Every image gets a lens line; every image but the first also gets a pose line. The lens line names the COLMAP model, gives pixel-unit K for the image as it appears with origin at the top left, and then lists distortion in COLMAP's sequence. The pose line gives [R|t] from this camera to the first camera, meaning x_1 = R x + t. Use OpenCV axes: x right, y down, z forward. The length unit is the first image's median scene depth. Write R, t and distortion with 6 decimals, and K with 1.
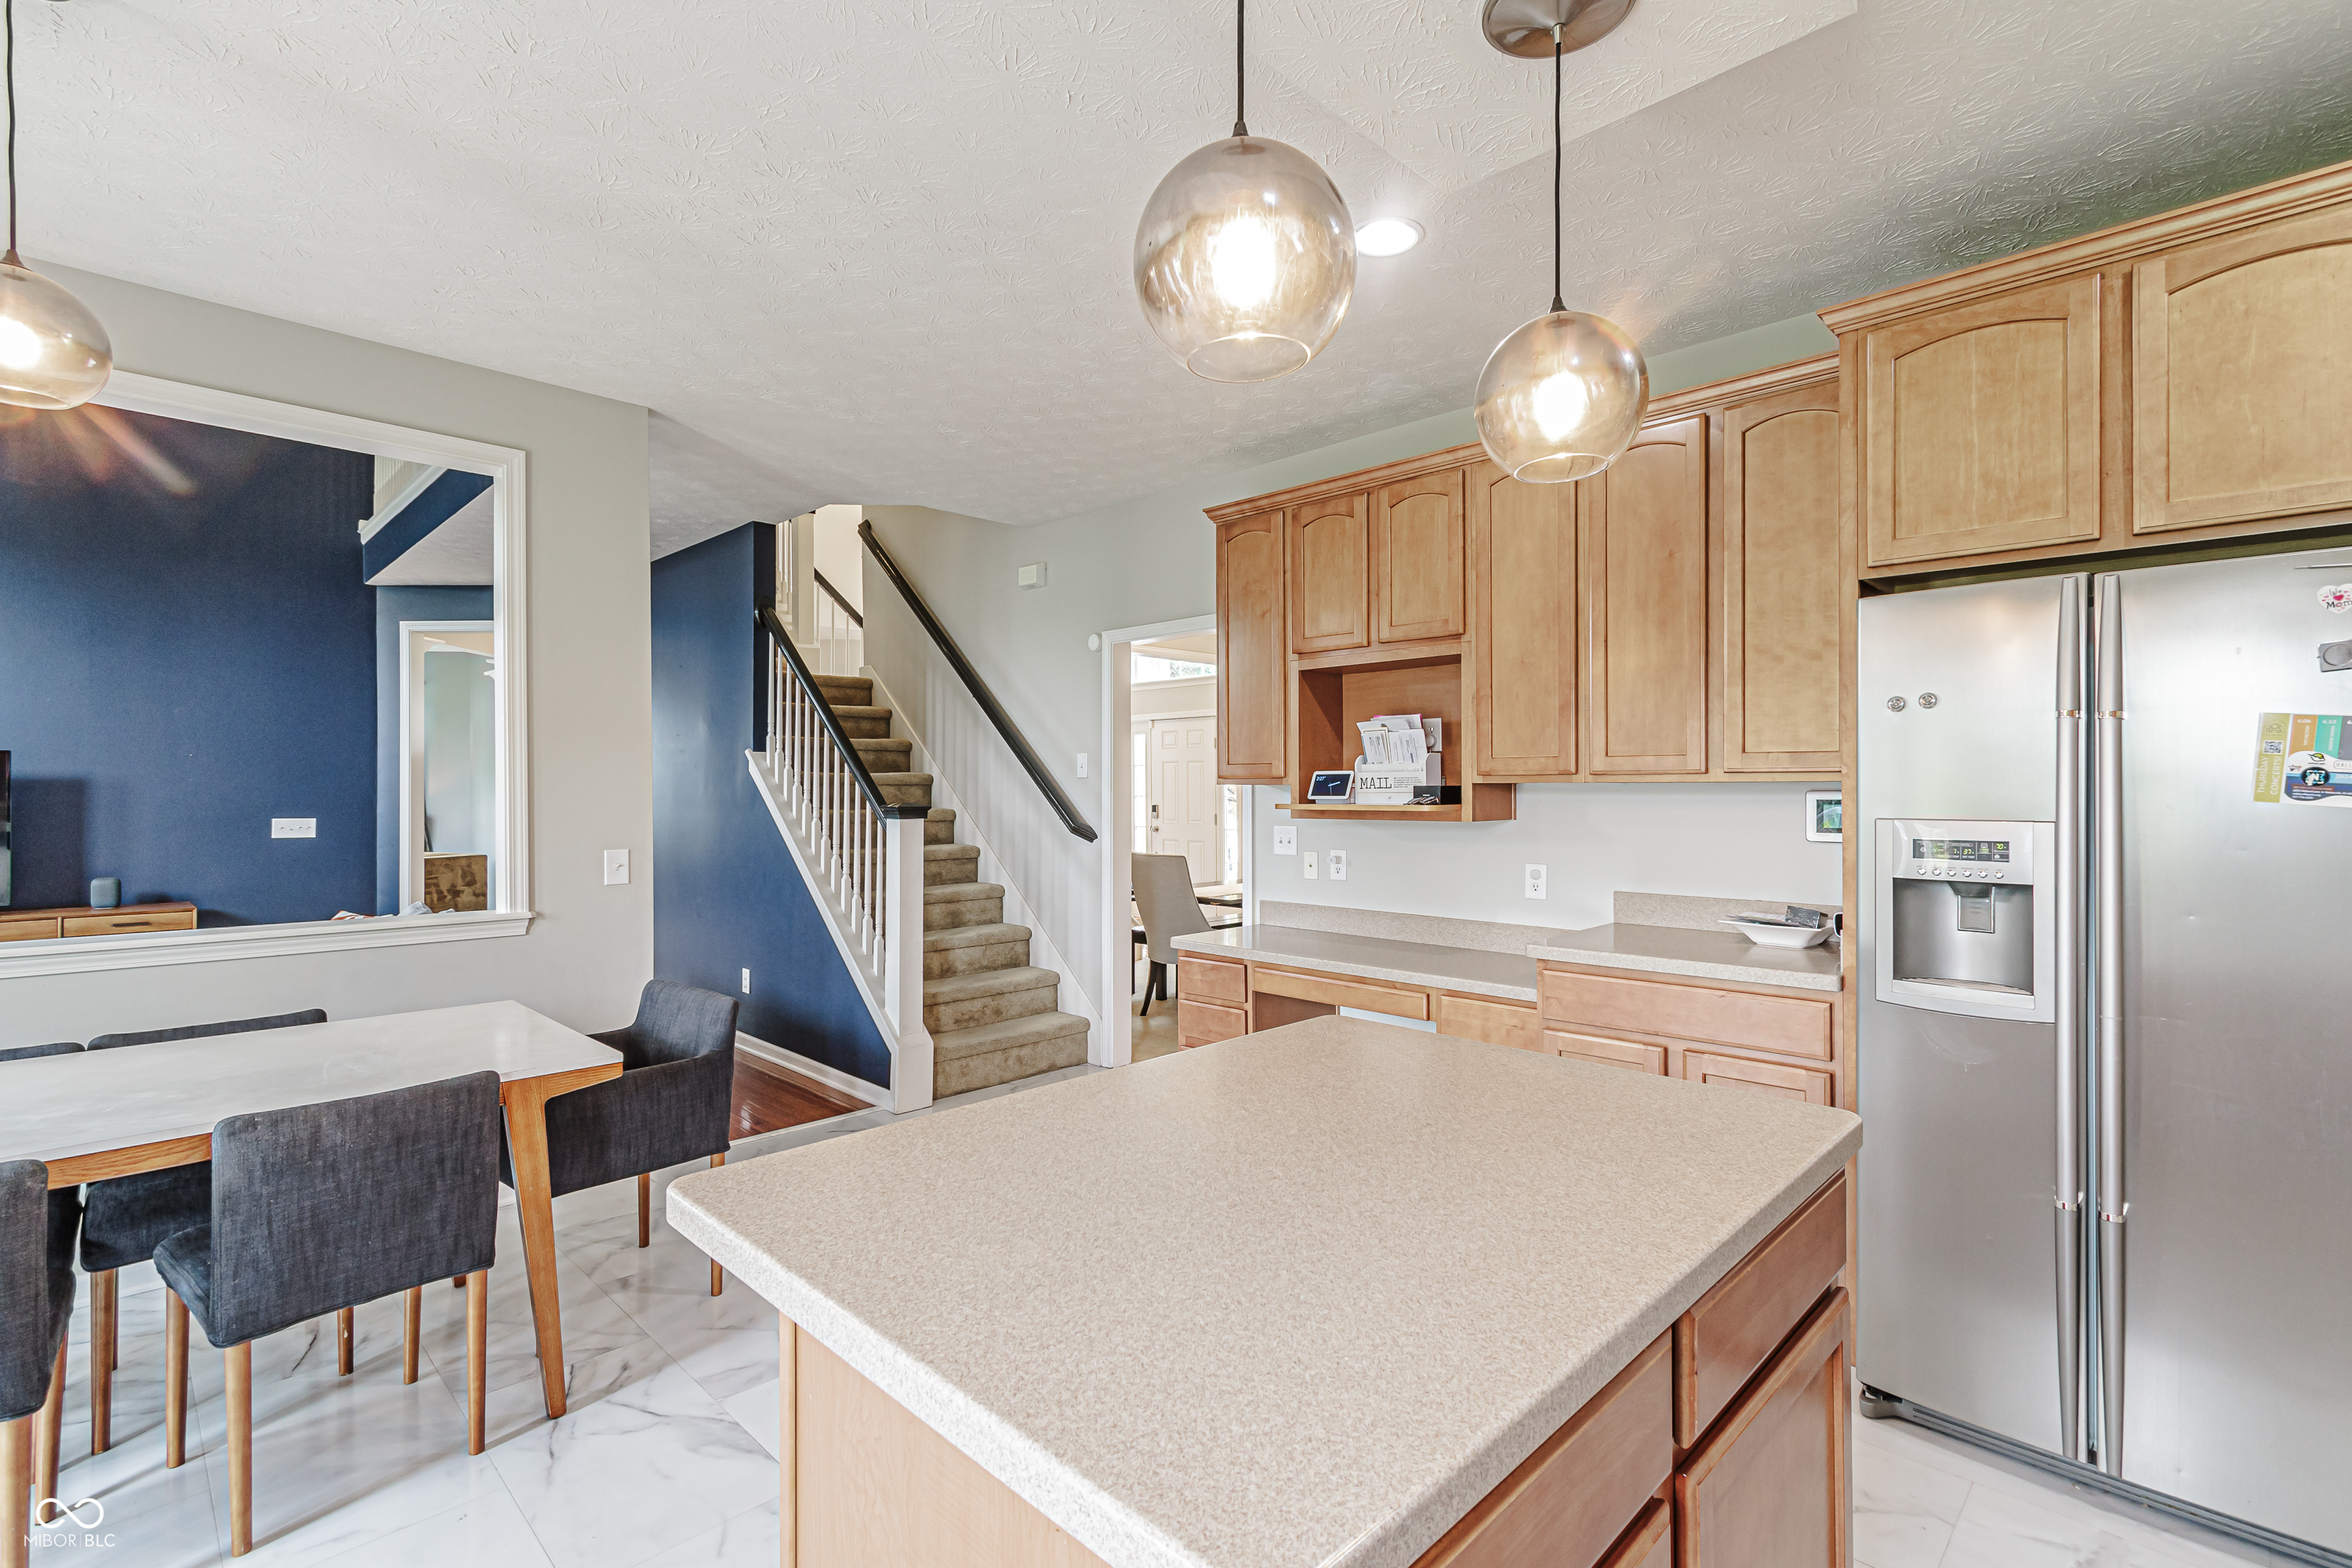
lens RADIAL K [[1055.0, 0, 1171.7], [0, 1055.0, 786.1], [0, 0, 1]] dist [0.017965, -0.000107]
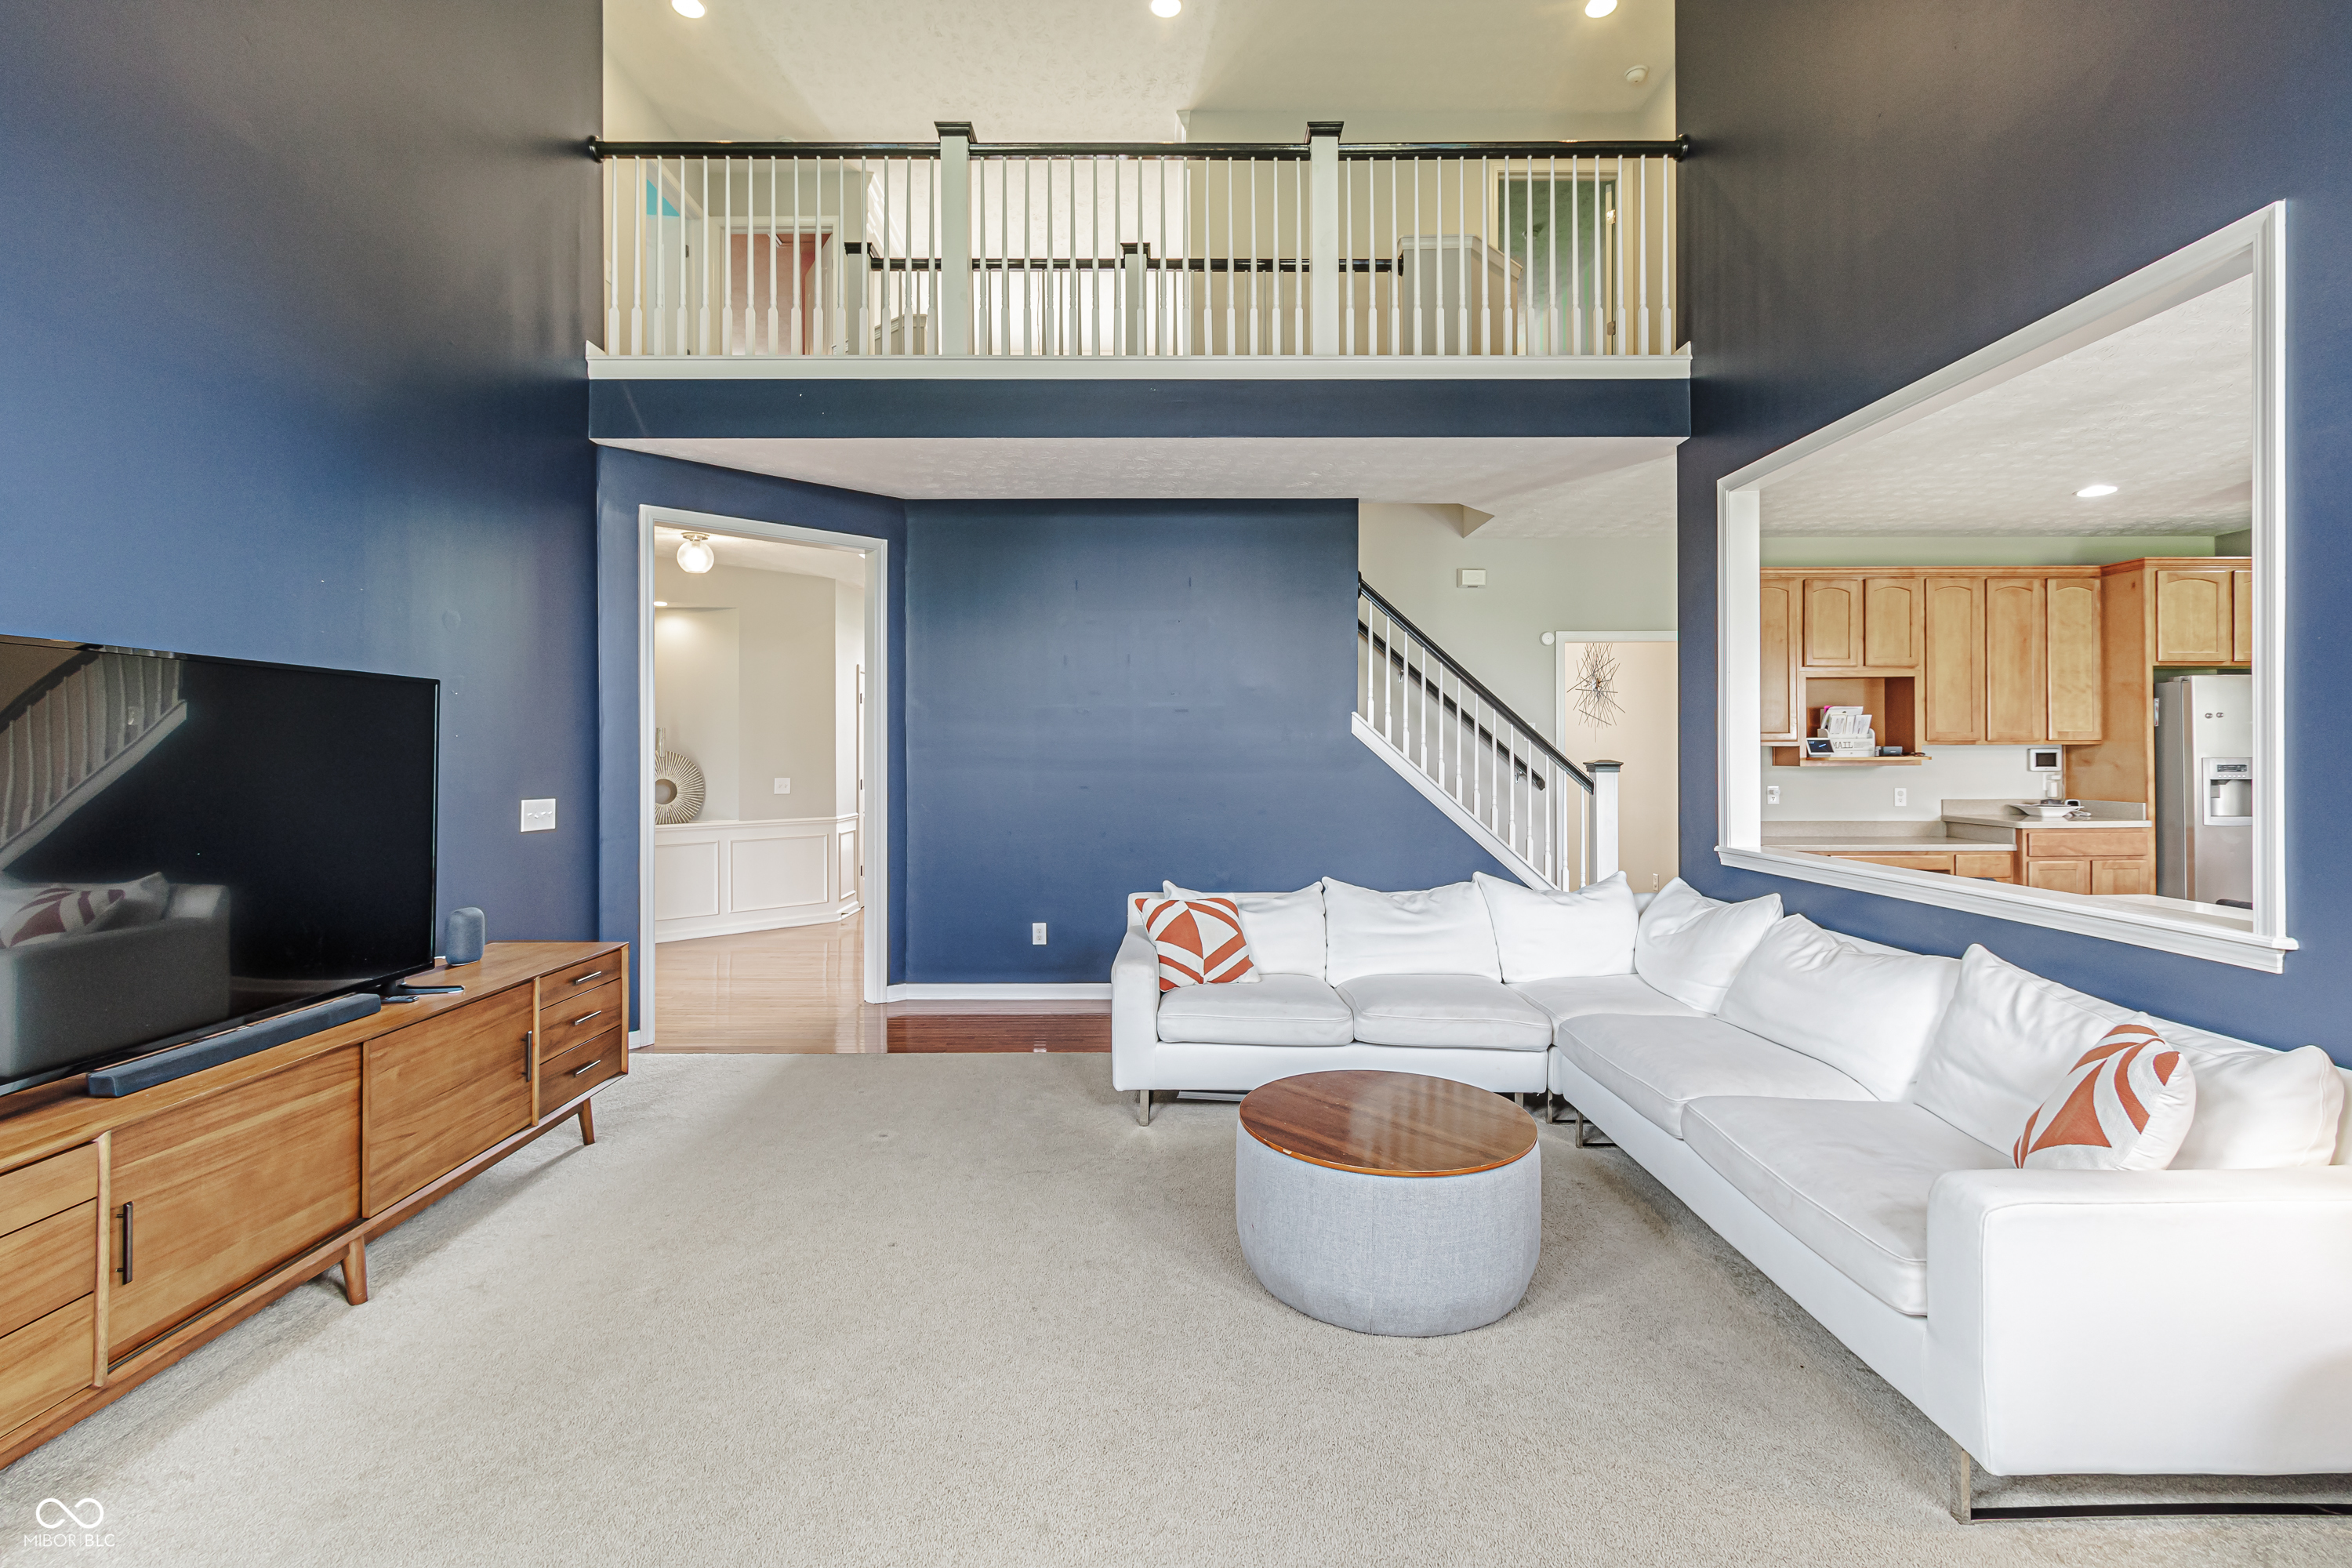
lens RADIAL K [[1055.0, 0, 1180.8], [0, 1055.0, 744.7], [0, 0, 1]] dist [0.017965, -0.000107]
pose [[0.707895, 0.002068, 0.706315, -1.916408], [0.001937, 0.999986, -0.004869, 0.003247], [-0.706315, 0.004815, 0.707881, 0.560747]]
